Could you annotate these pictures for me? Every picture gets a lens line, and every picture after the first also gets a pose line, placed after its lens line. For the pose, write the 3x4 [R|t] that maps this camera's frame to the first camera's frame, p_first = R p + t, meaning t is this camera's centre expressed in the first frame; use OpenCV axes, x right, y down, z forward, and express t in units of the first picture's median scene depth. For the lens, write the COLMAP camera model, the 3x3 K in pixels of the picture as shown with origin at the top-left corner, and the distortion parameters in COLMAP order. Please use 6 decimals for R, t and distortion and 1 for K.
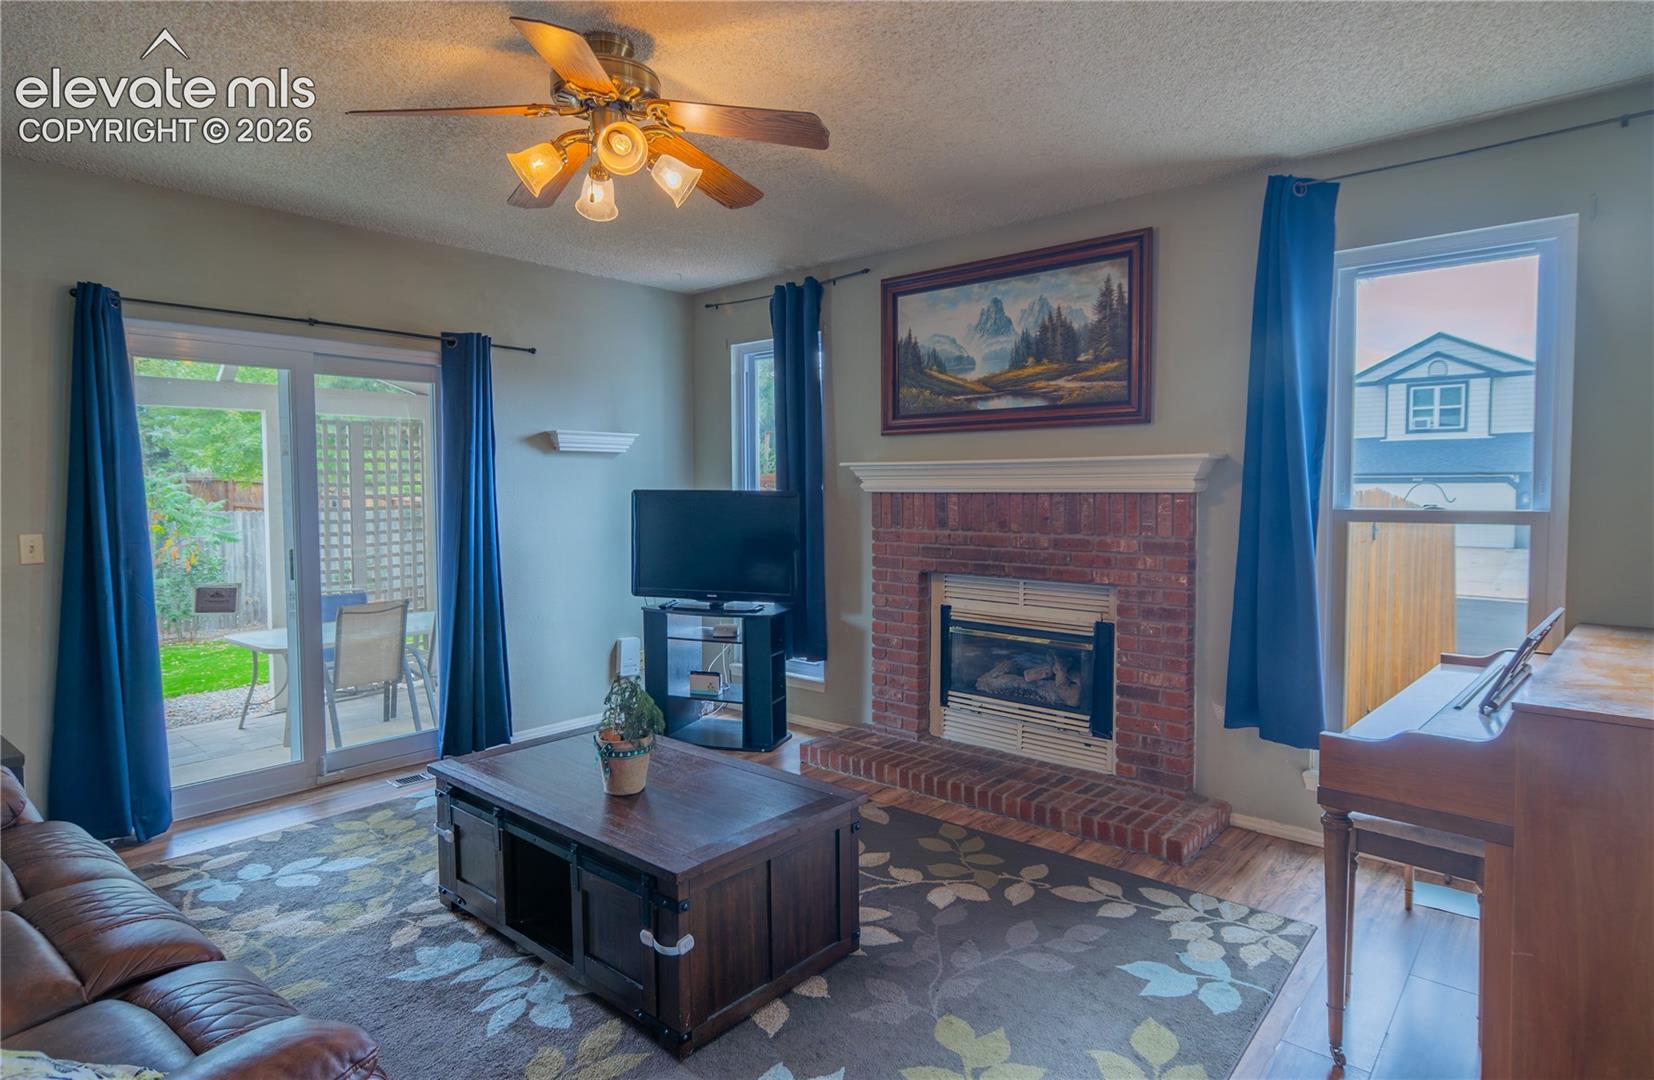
lens RADIAL K [[879.7, 0, 831.1], [0, 879.7, 529.1], [0, 0, 1]] dist [-0.012023, -0.000499]
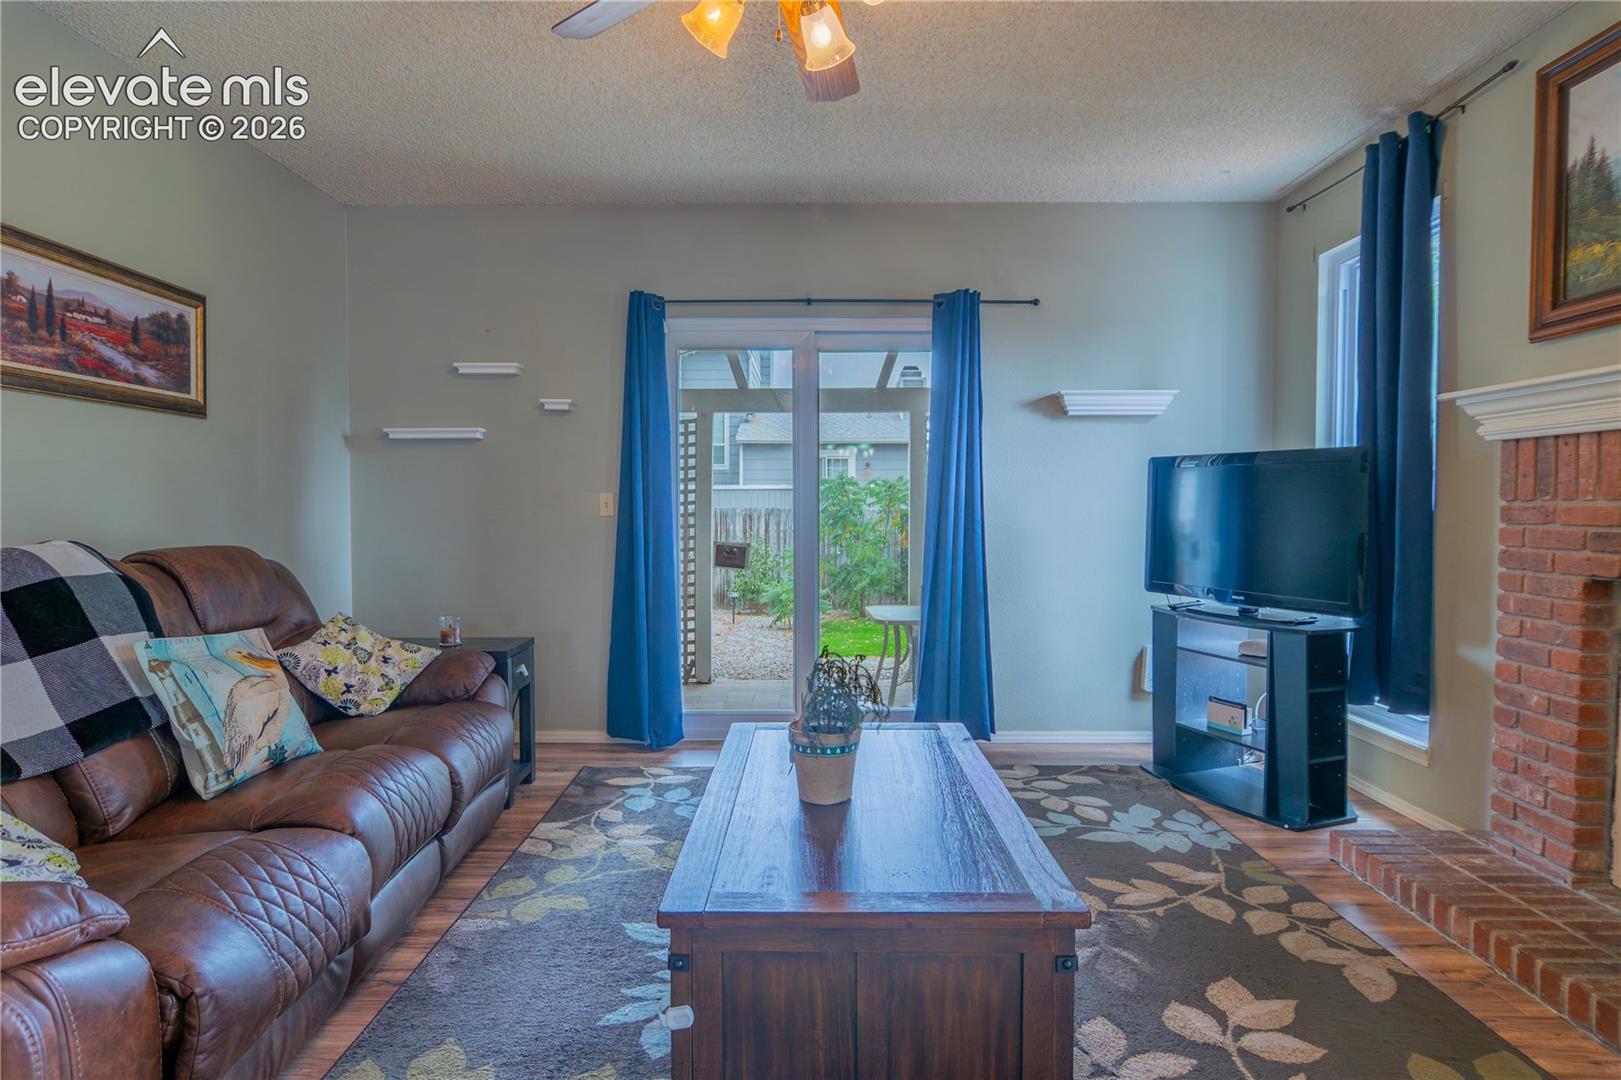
lens RADIAL K [[866.1, 0, 807.5], [0, 866.1, 539.1], [0, 0, 1]] dist [-0.006042, 0.003648]
pose [[0.653942, 0.032732, -0.755836, 0.205315], [-0.038496, 0.999209, 0.009965, 0.040525], [0.755565, 0.022580, 0.654685, 0.308936]]
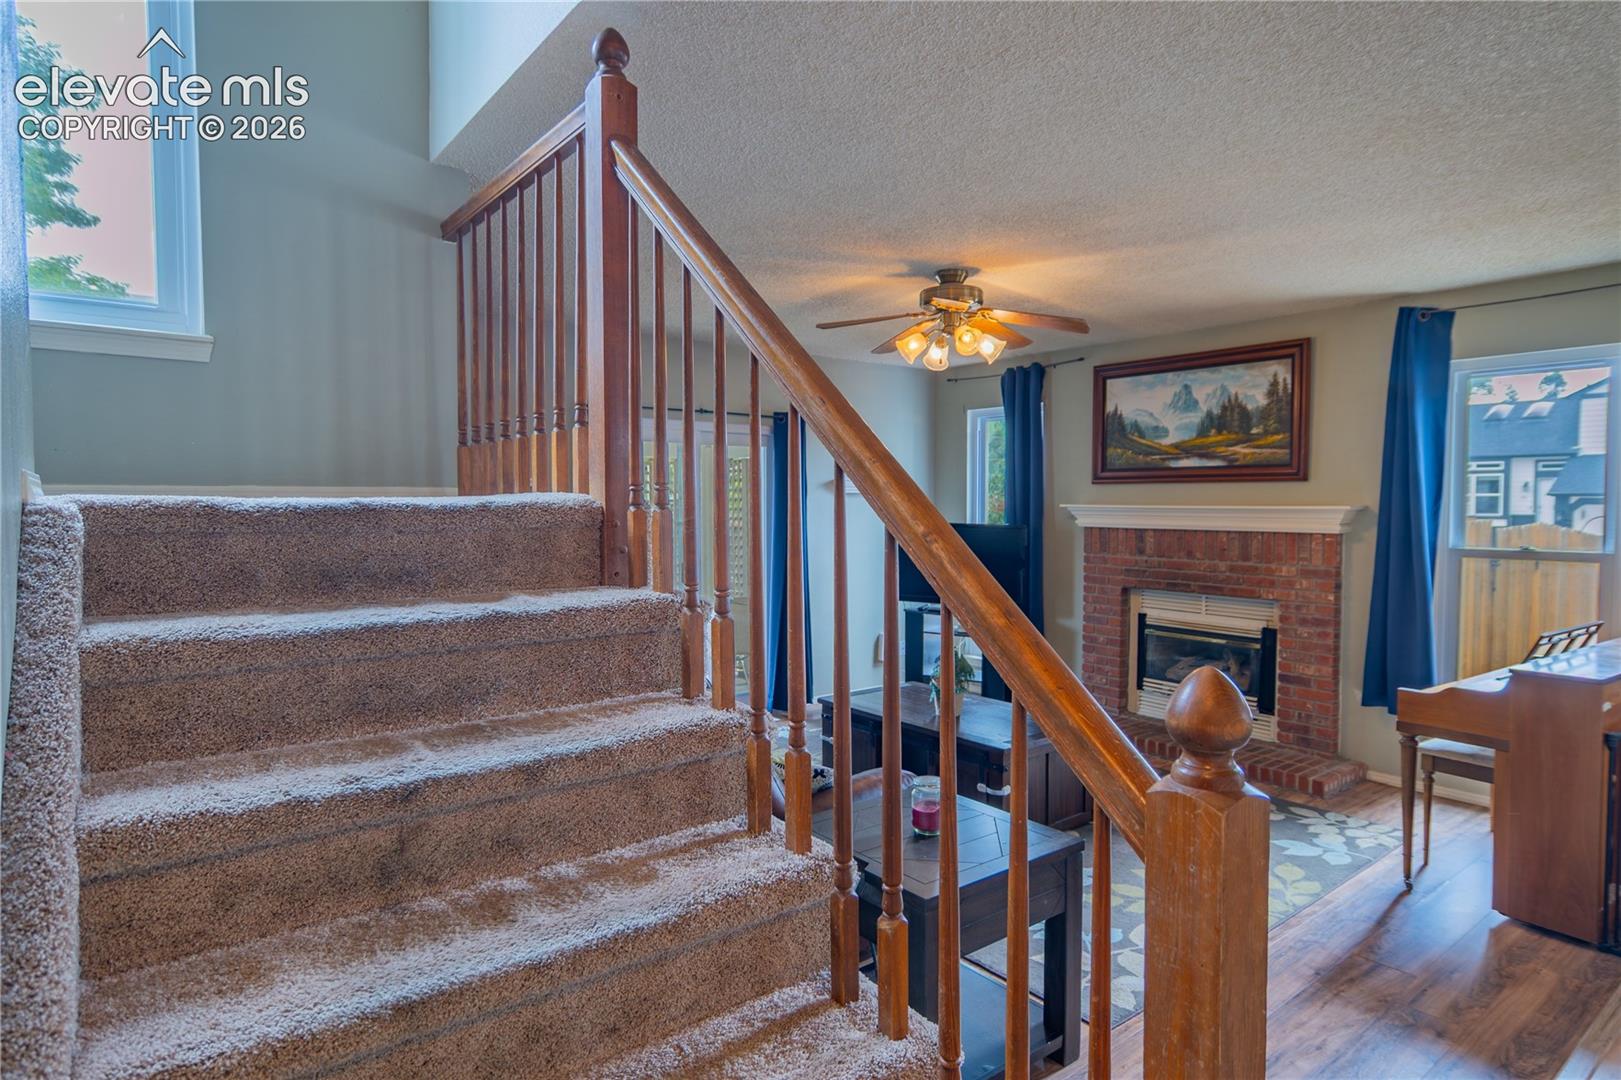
lens RADIAL K [[866.1, 0, 825.8], [0, 866.1, 541.5], [0, 0, 1]] dist [-0.006042, 0.003648]
pose [[0.981450, 0.012778, -0.191294, -0.097198], [-0.013137, 0.999914, -0.000608, -0.015358], [0.191270, 0.003110, 0.981533, -0.402242]]
